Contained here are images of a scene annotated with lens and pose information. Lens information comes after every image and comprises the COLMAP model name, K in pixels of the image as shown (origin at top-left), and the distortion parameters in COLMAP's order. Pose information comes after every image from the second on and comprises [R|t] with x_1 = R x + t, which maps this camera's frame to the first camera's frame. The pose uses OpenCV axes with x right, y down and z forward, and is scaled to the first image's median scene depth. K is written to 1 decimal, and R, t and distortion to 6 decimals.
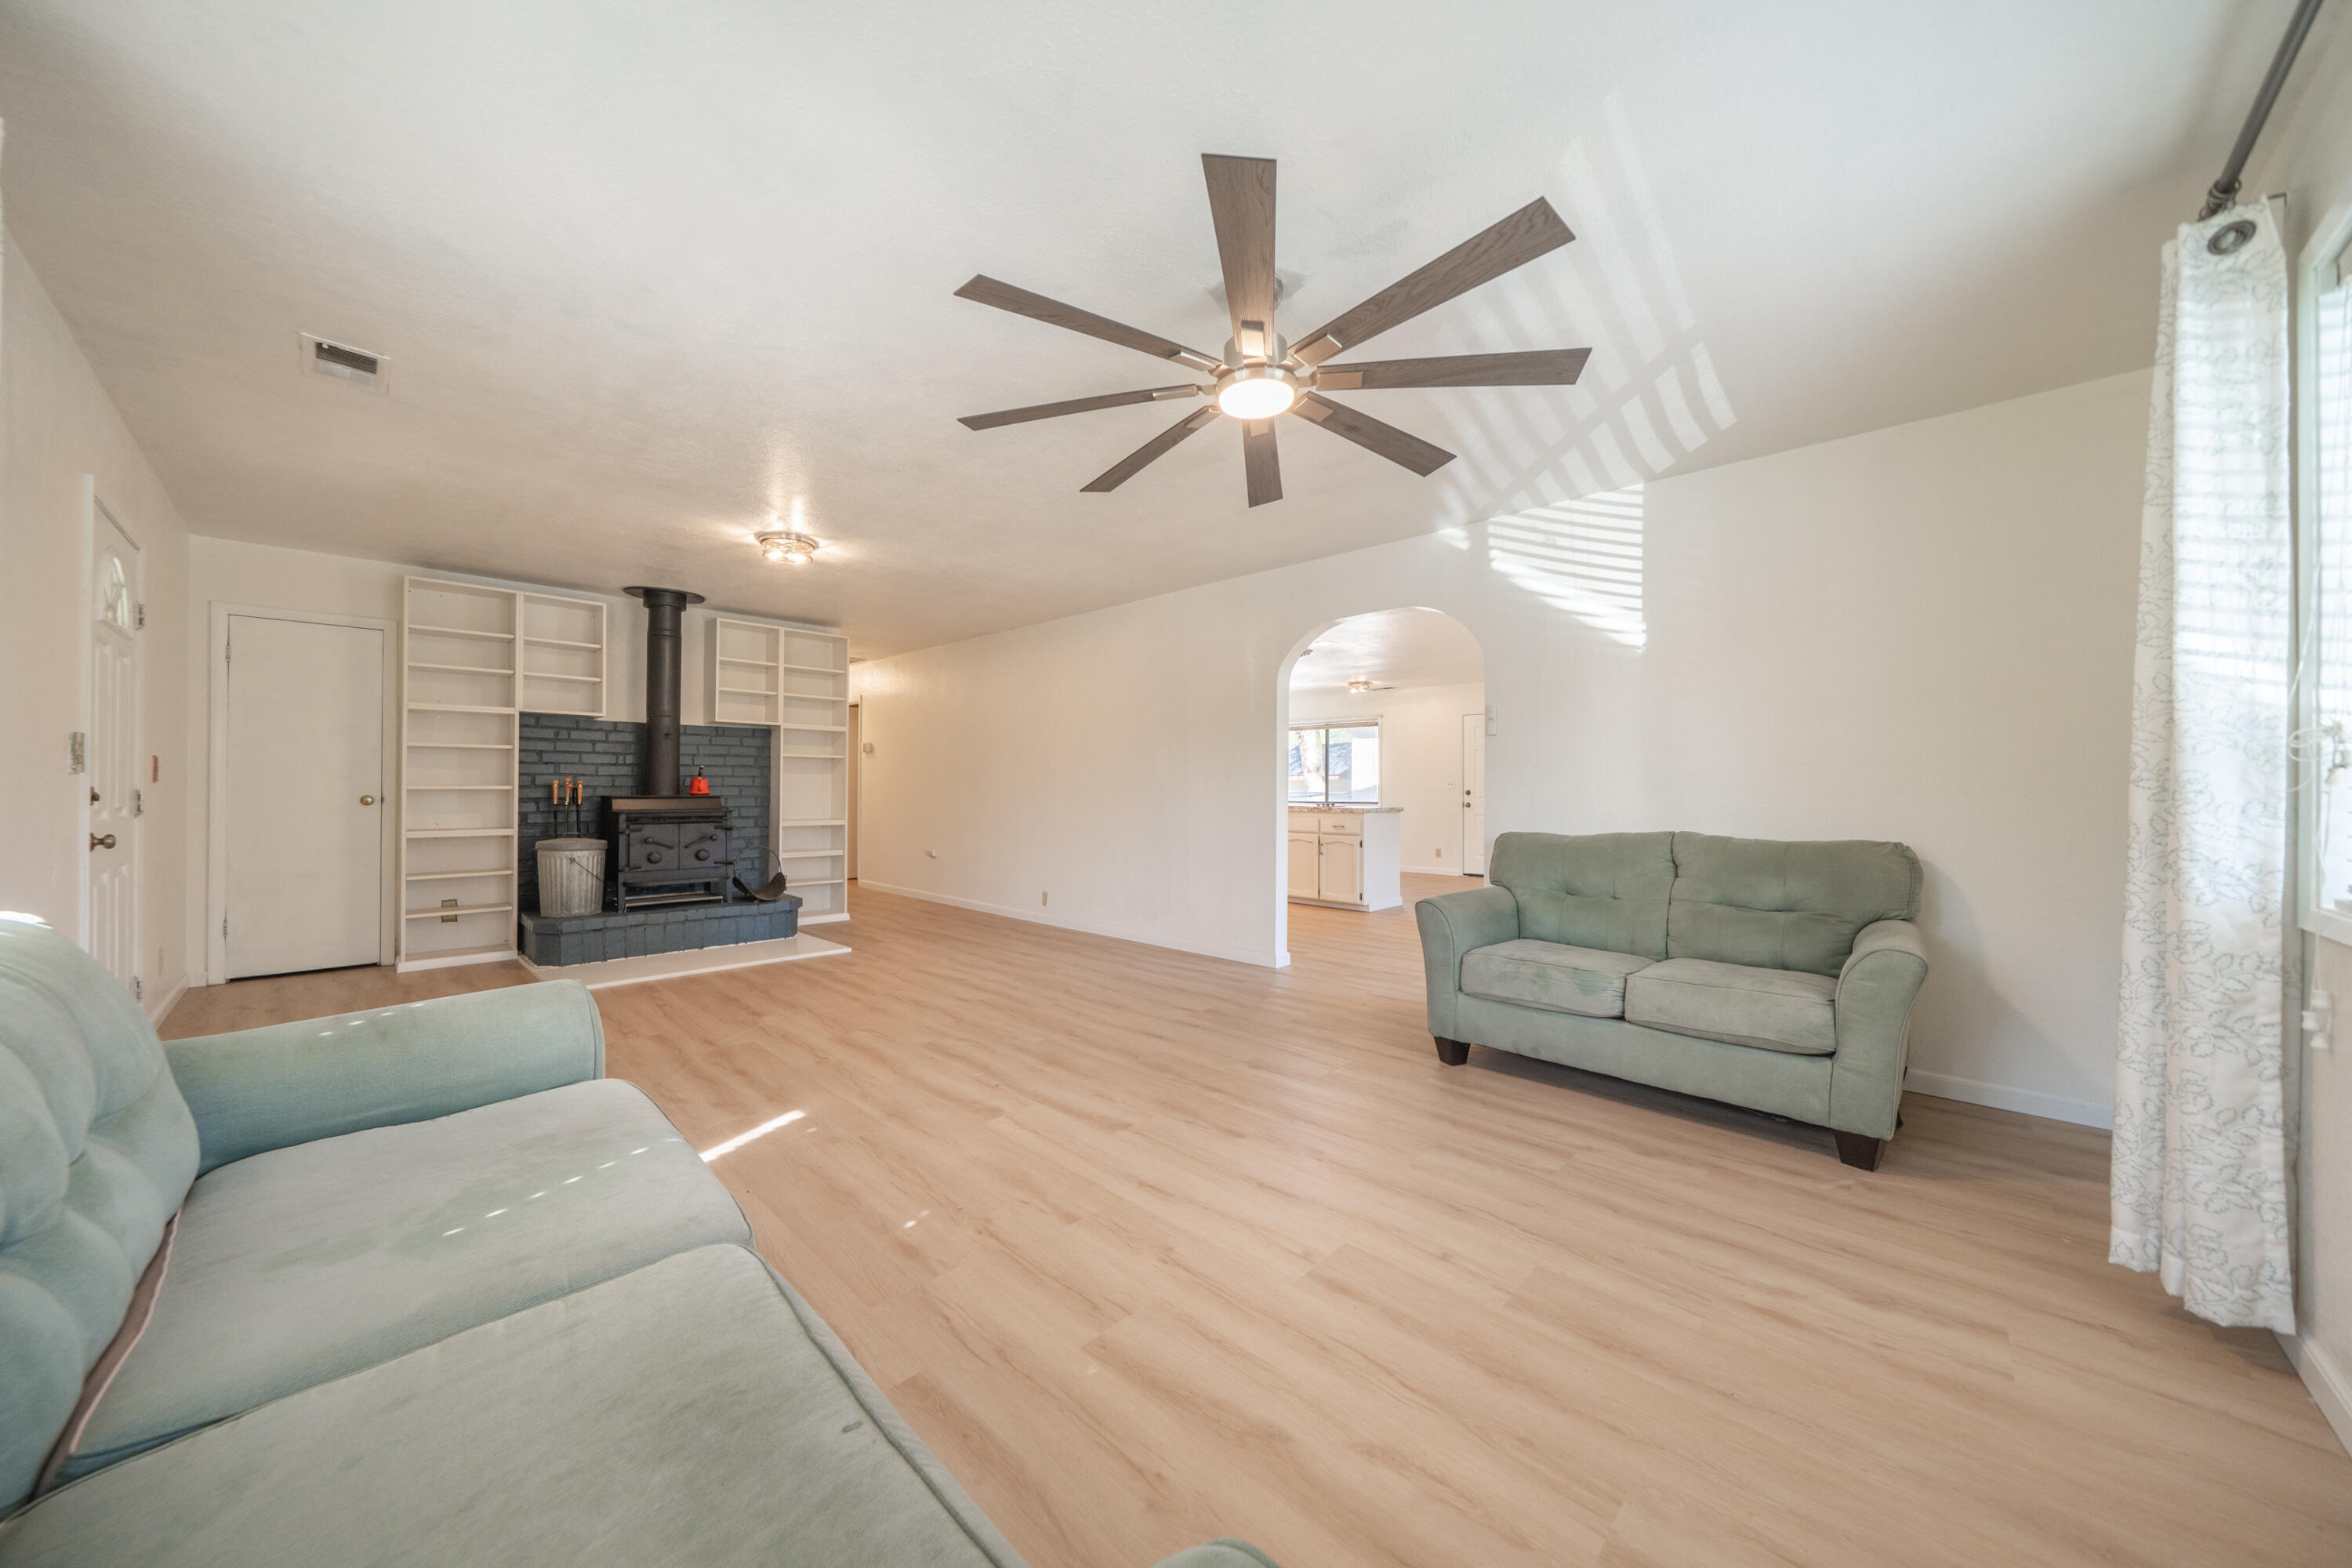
lens RADIAL K [[806.2, 0, 1167.0], [0, 806.2, 786.1], [0, 0, 1]] dist [-0.008832, 0.000047]
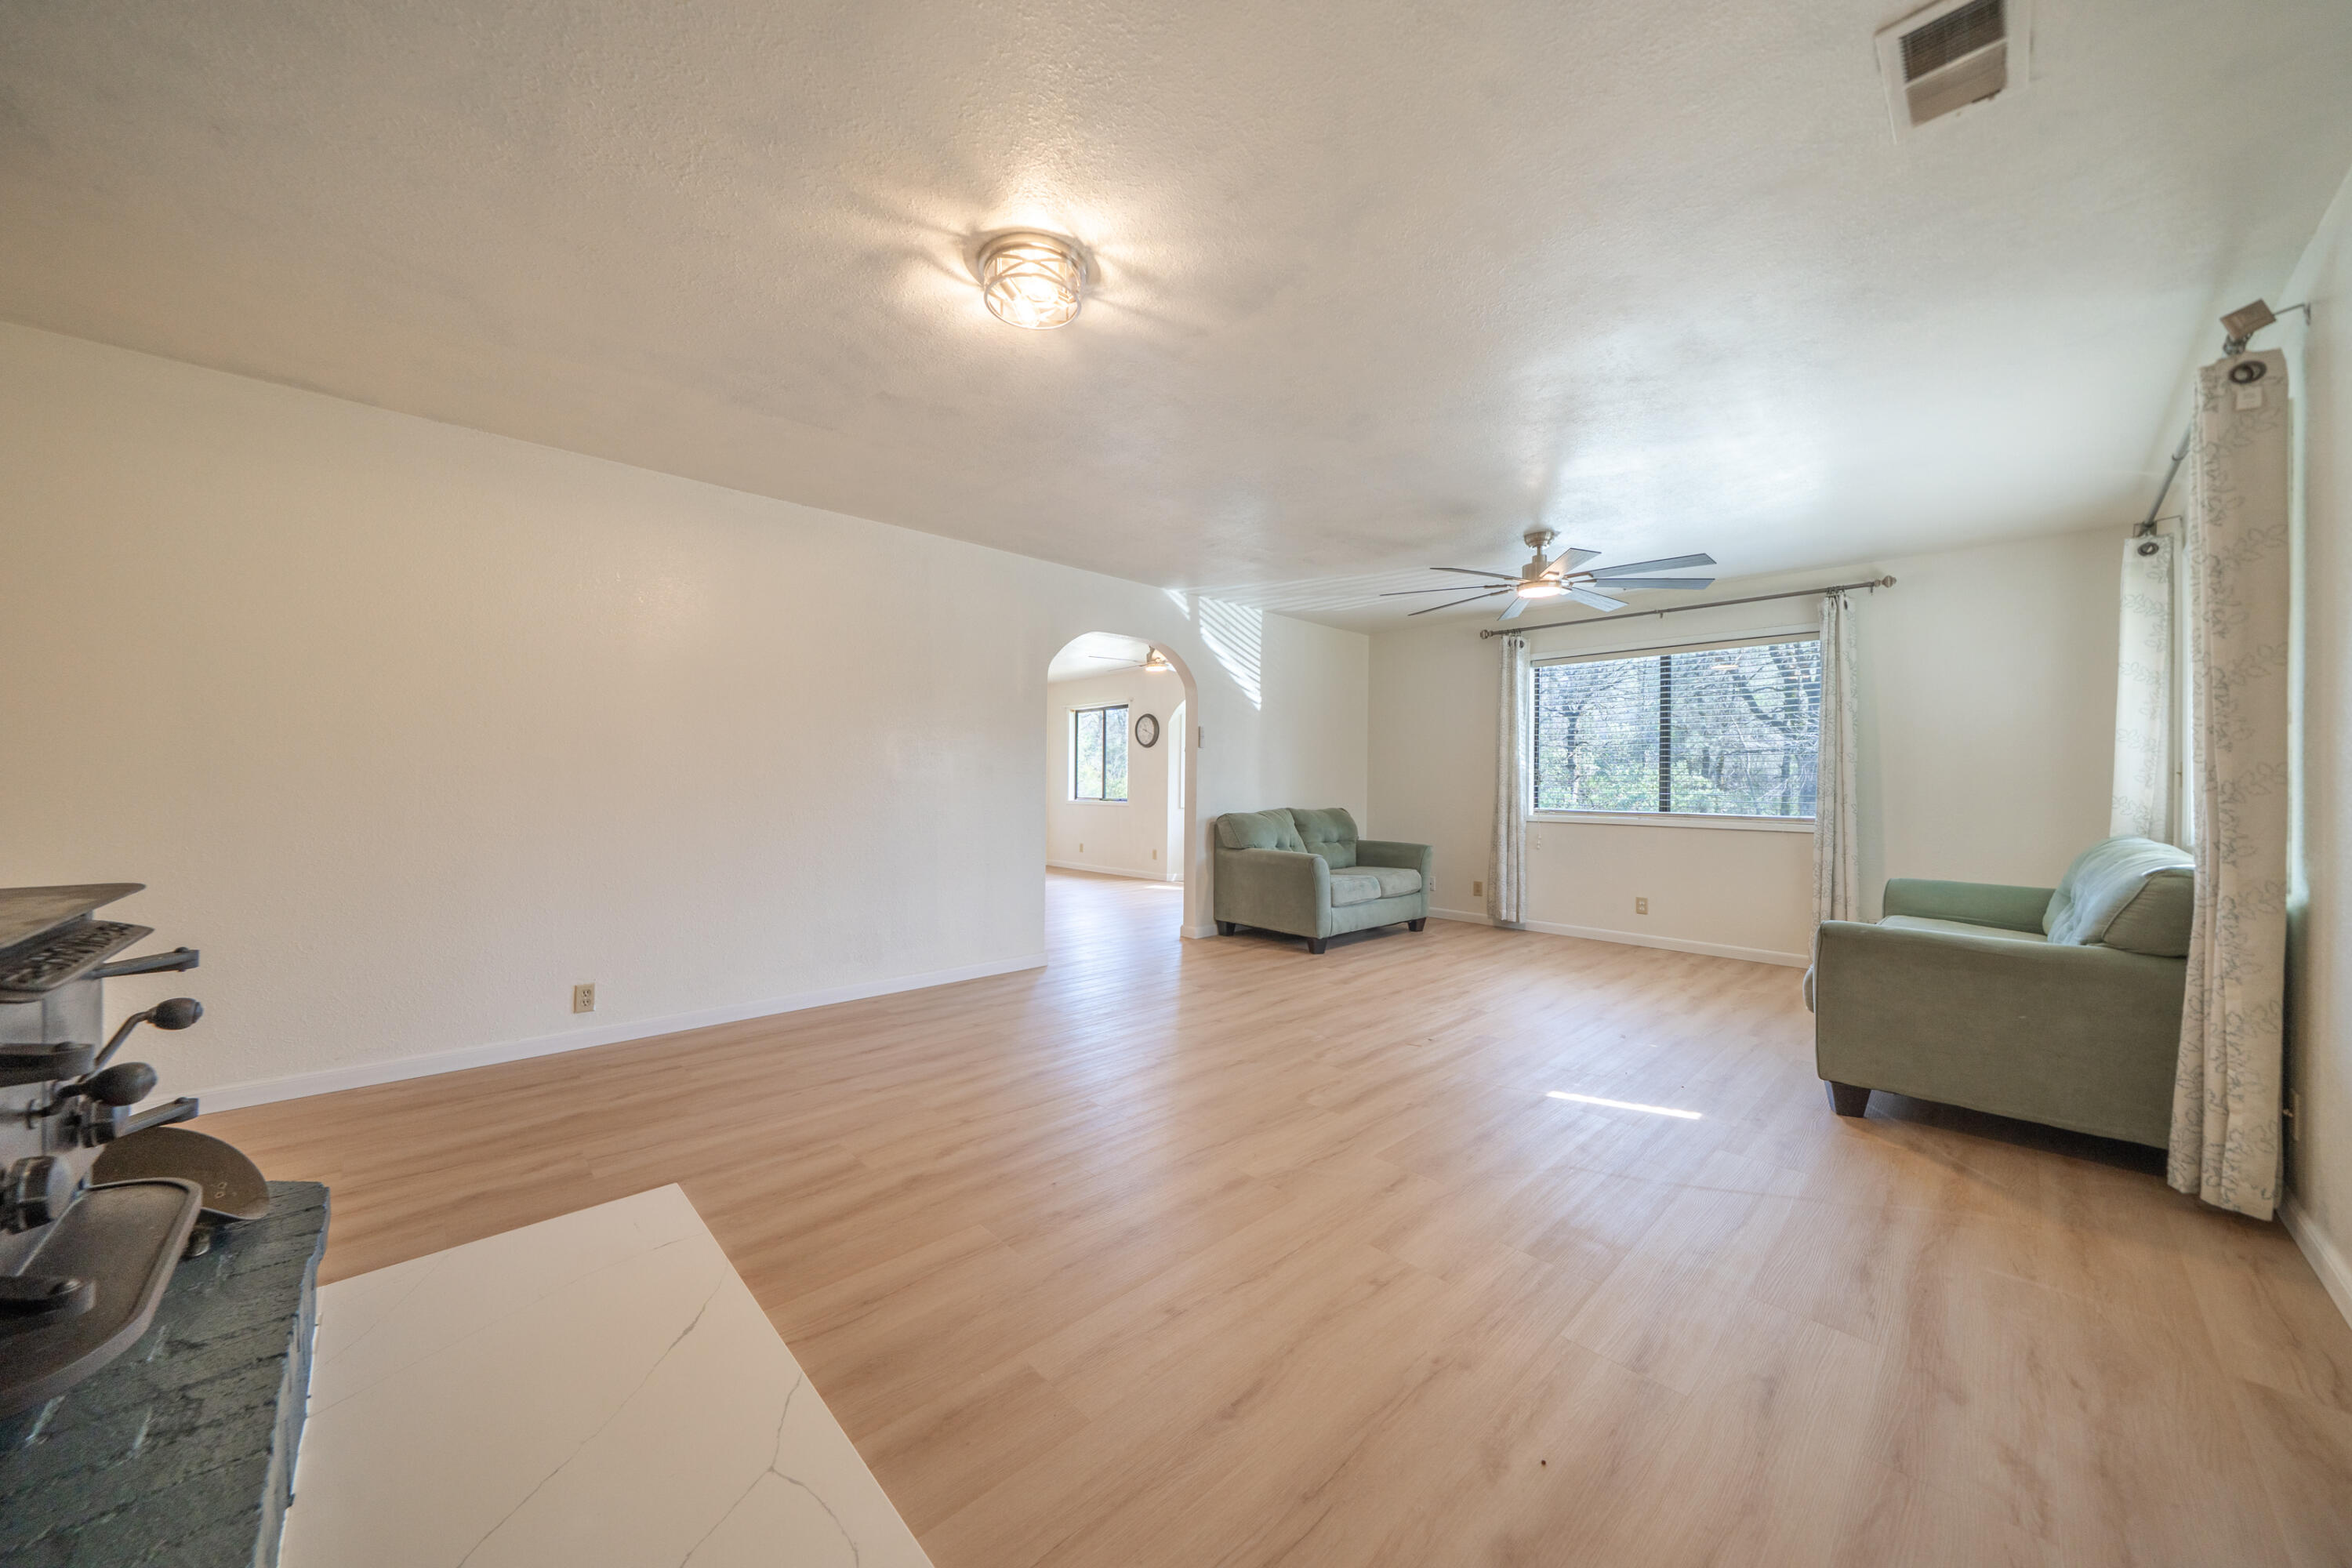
lens RADIAL K [[809.4, 0, 1173.1], [0, 809.4, 784.1], [0, 0, 1]] dist [-0.005737, 0.000163]
pose [[0.046455, -0.002310, 0.998918, -1.082634], [-0.009698, 0.999949, 0.002763, -0.001839], [-0.998873, -0.009816, 0.046430, 1.017314]]
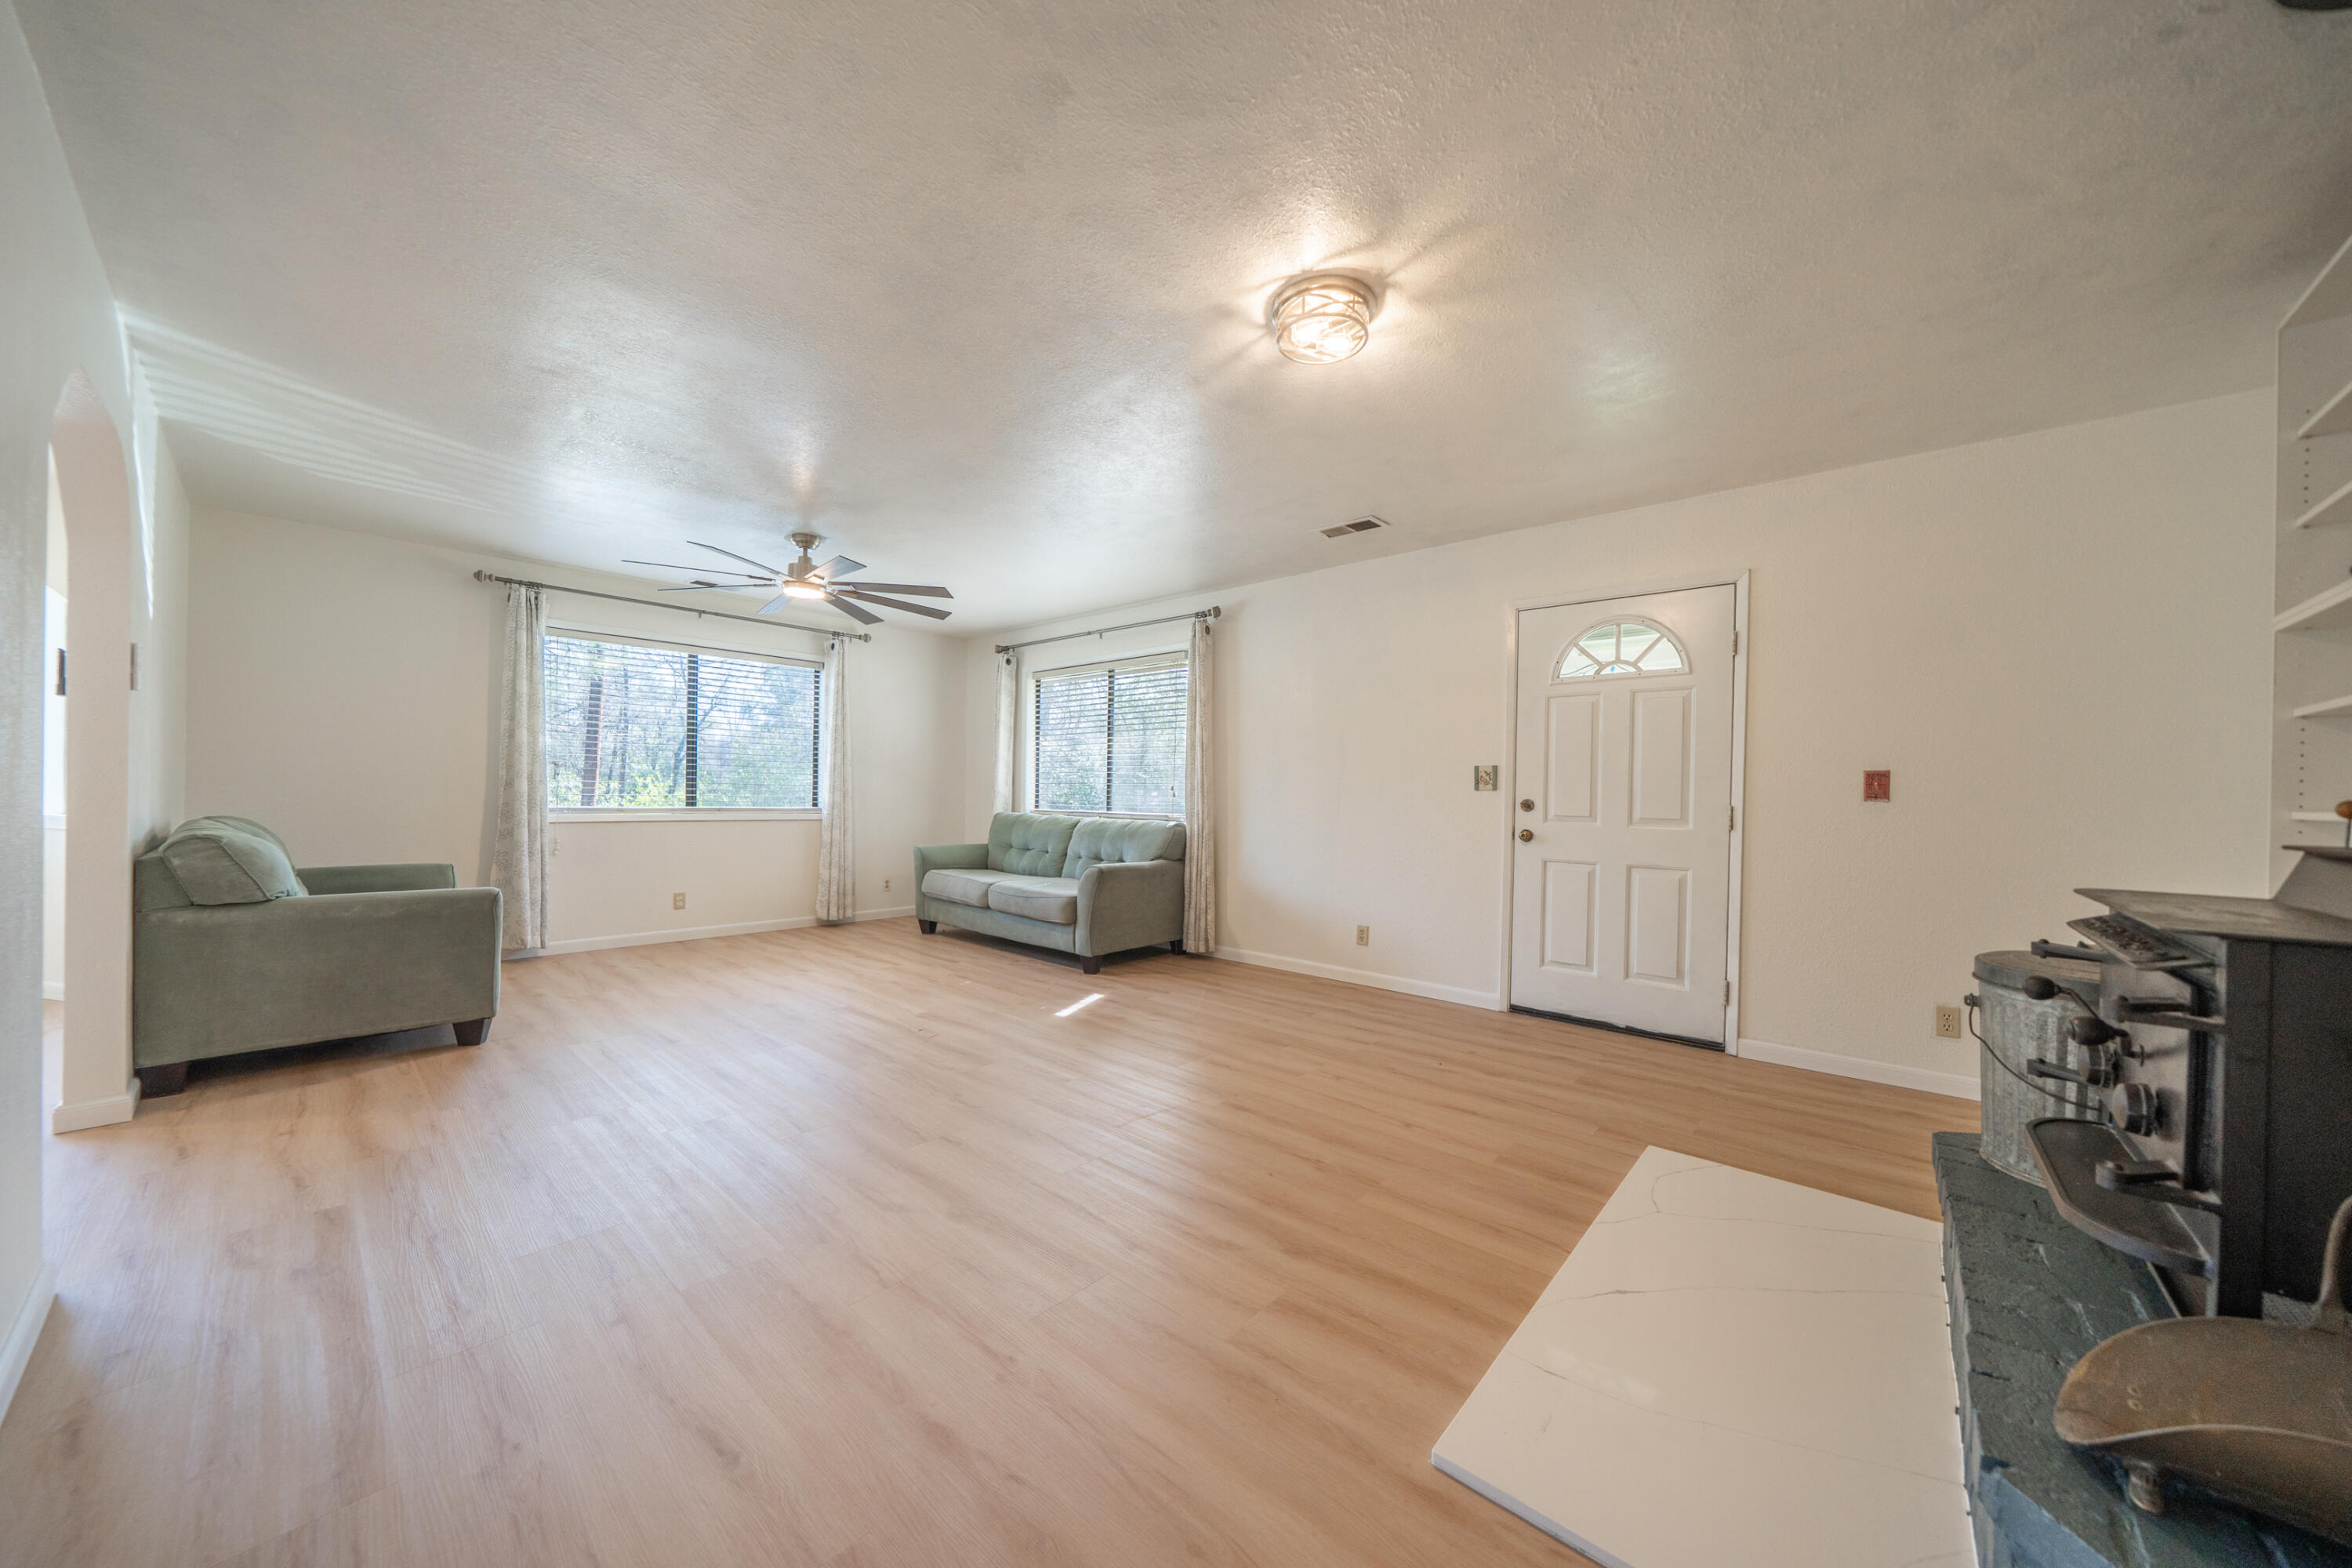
lens RADIAL K [[810.9, 0, 1158.9], [0, 810.9, 797.7], [0, 0, 1]] dist [-0.005301, 0.000073]
pose [[-0.999444, -0.019519, -0.027020, -0.413071], [-0.019663, 0.999794, 0.005061, 0.002665], [0.026915, 0.005589, -0.999622, 1.720754]]
